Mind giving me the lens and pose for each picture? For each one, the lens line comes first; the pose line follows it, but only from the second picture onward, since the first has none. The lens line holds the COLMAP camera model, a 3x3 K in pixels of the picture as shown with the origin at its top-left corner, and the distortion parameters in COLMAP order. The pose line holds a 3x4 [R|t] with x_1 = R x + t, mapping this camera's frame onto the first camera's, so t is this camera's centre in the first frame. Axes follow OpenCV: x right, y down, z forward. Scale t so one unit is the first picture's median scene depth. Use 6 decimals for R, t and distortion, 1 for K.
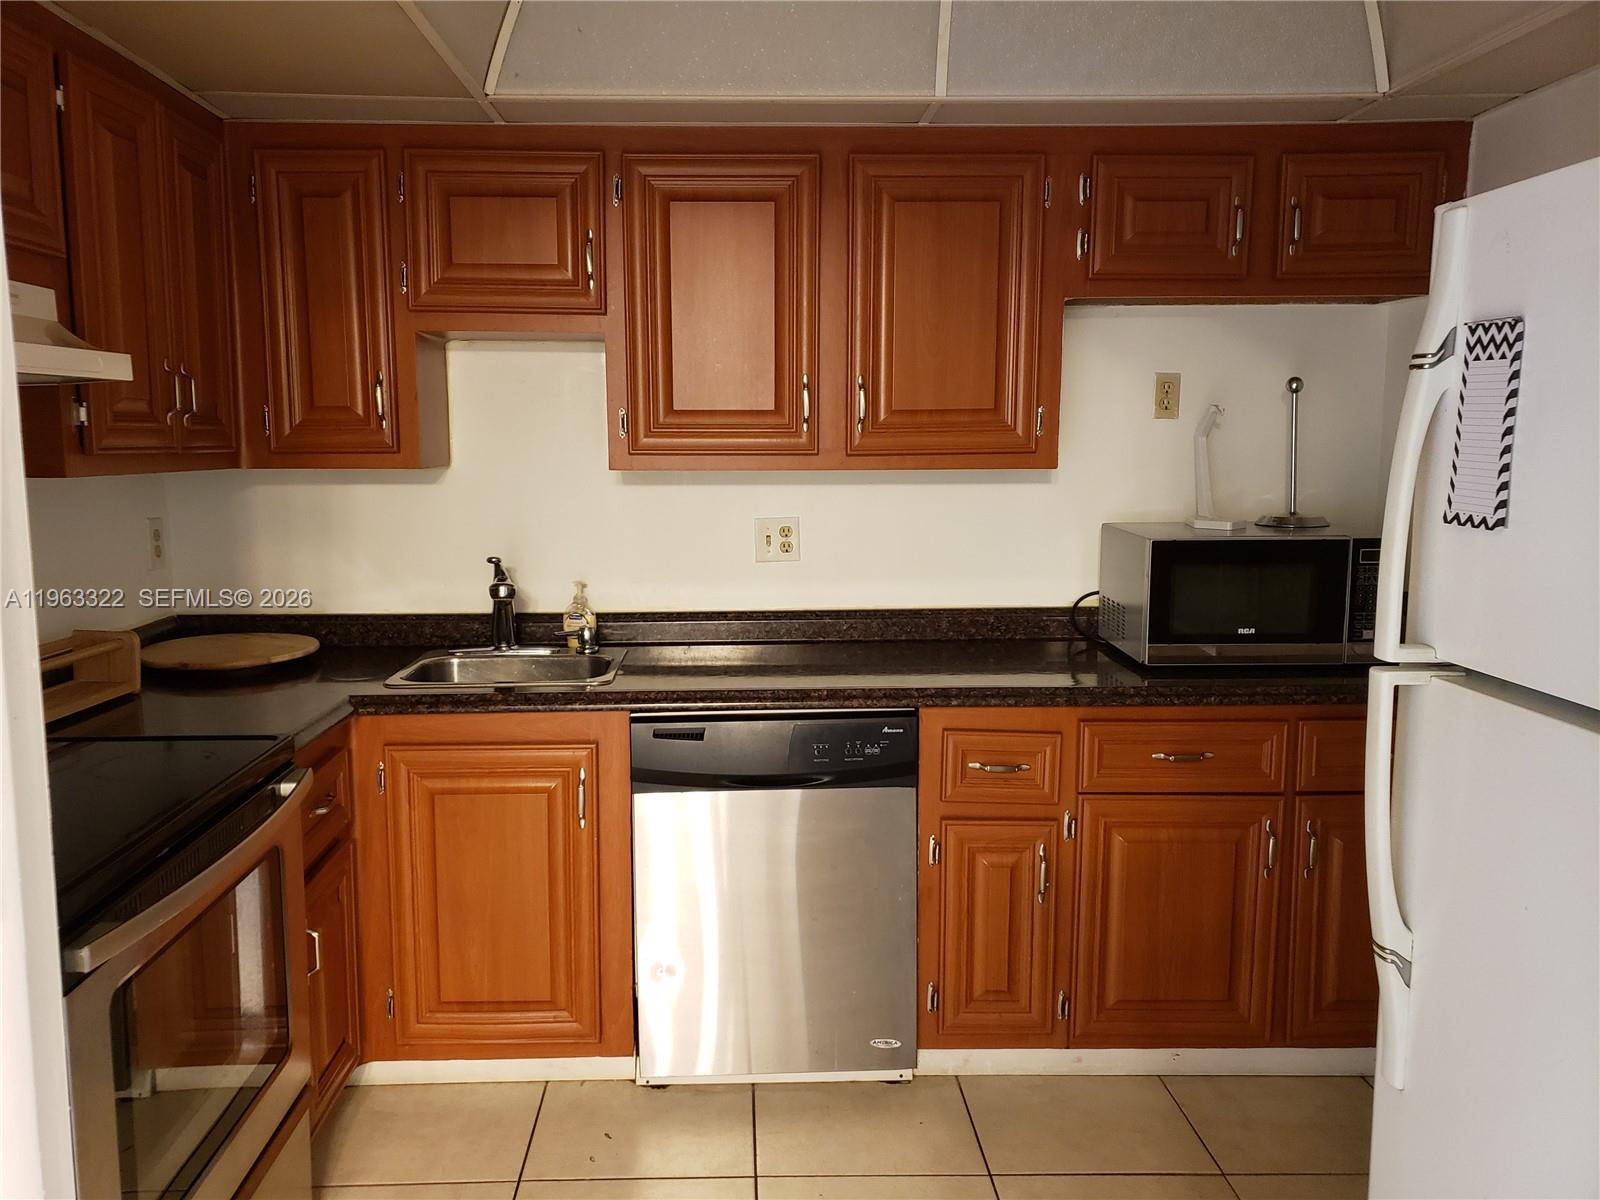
lens RADIAL K [[1241.6, 0, 764.2], [0, 1241.6, 594.1], [0, 0, 1]] dist [0.063001, -0.007635]
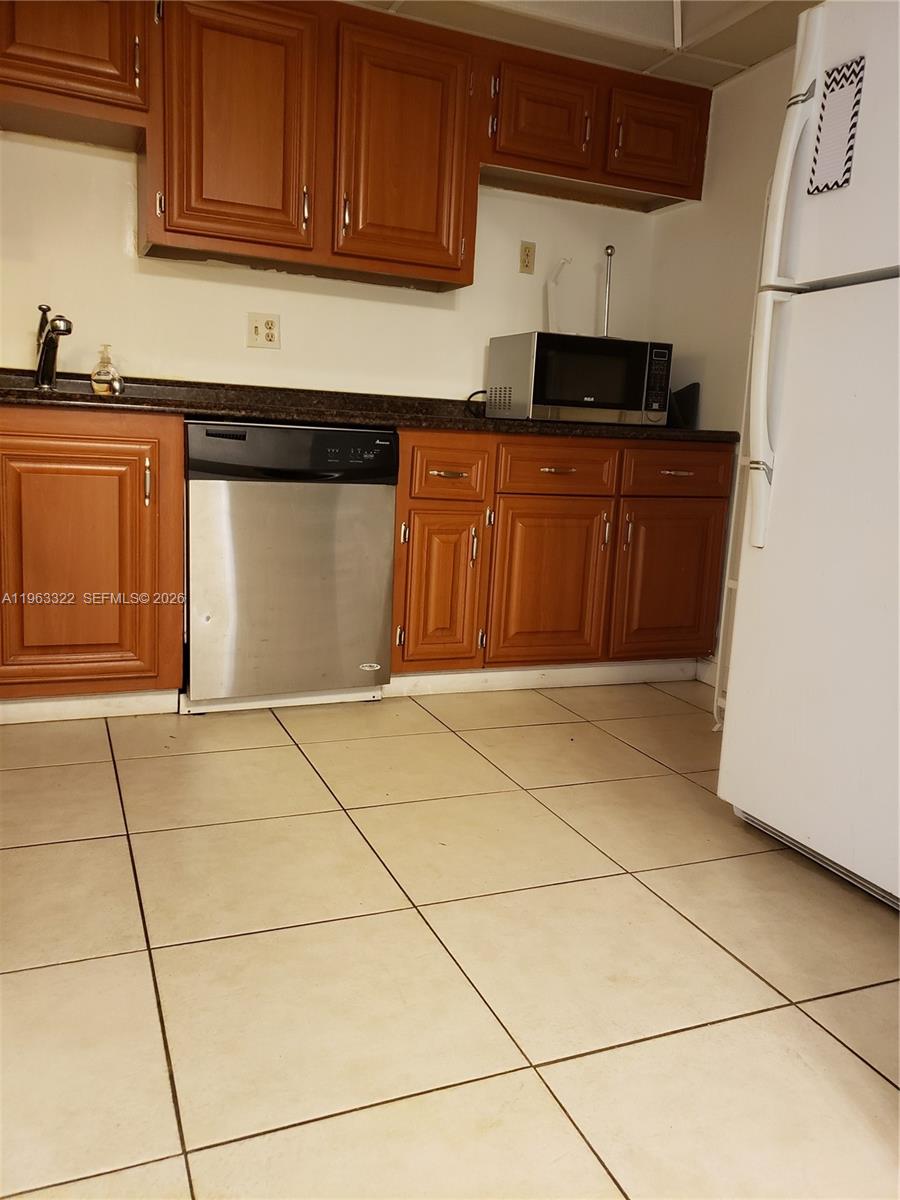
lens RADIAL K [[926.1, 0, 465.3], [0, 926.1, 593.8], [0, 0, 1]] dist [0.009427, 0.000700]
pose [[0.925000, -0.010786, 0.379815, -0.200382], [-0.006324, 0.999022, 0.043771, 0.227910], [-0.379915, -0.042890, 0.924026, -0.009868]]
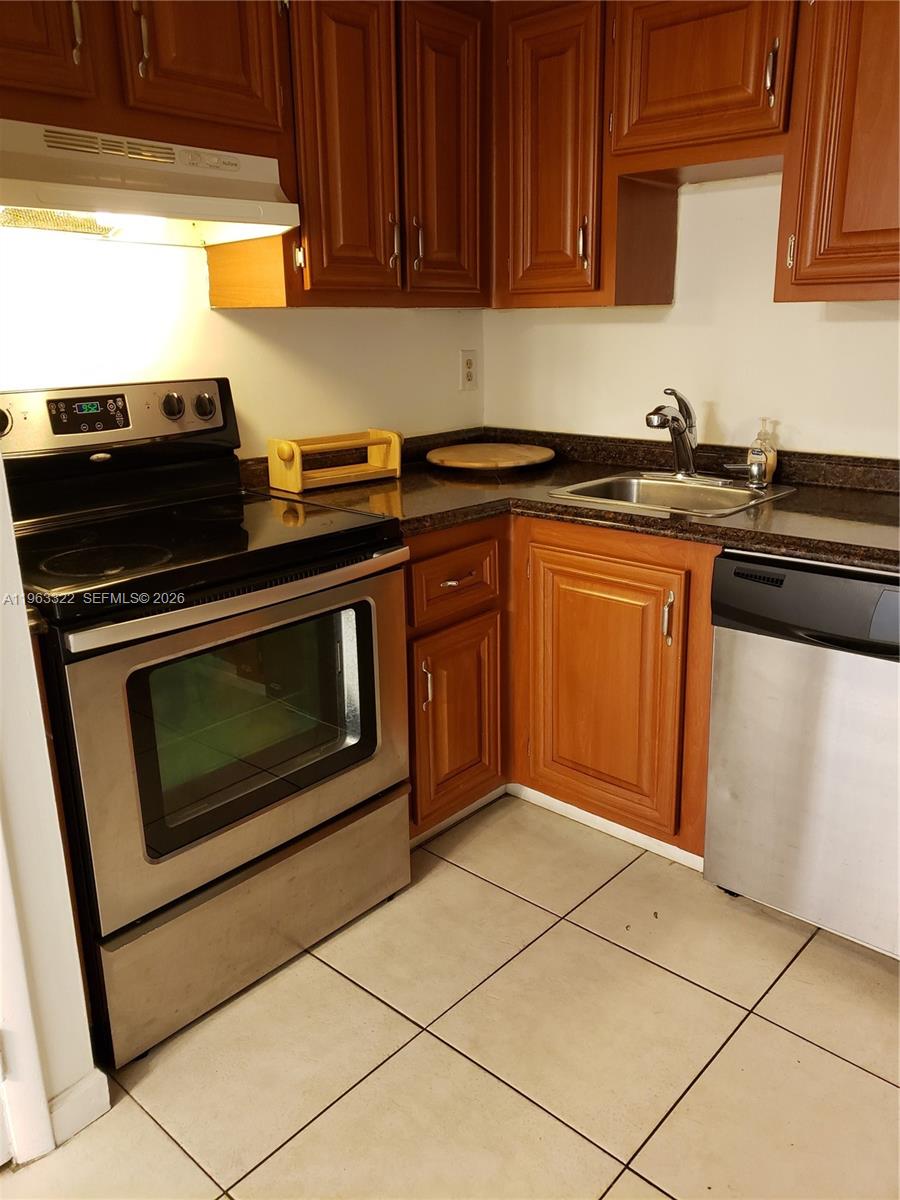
lens RADIAL K [[926.1, 0, 465.3], [0, 926.1, 593.8], [0, 0, 1]] dist [0.009427, 0.000700]
pose [[0.734102, 0.184481, -0.653499, 0.232334], [-0.074511, 0.978461, 0.192515, 0.003032], [0.674938, -0.092633, 0.732036, 0.292635]]
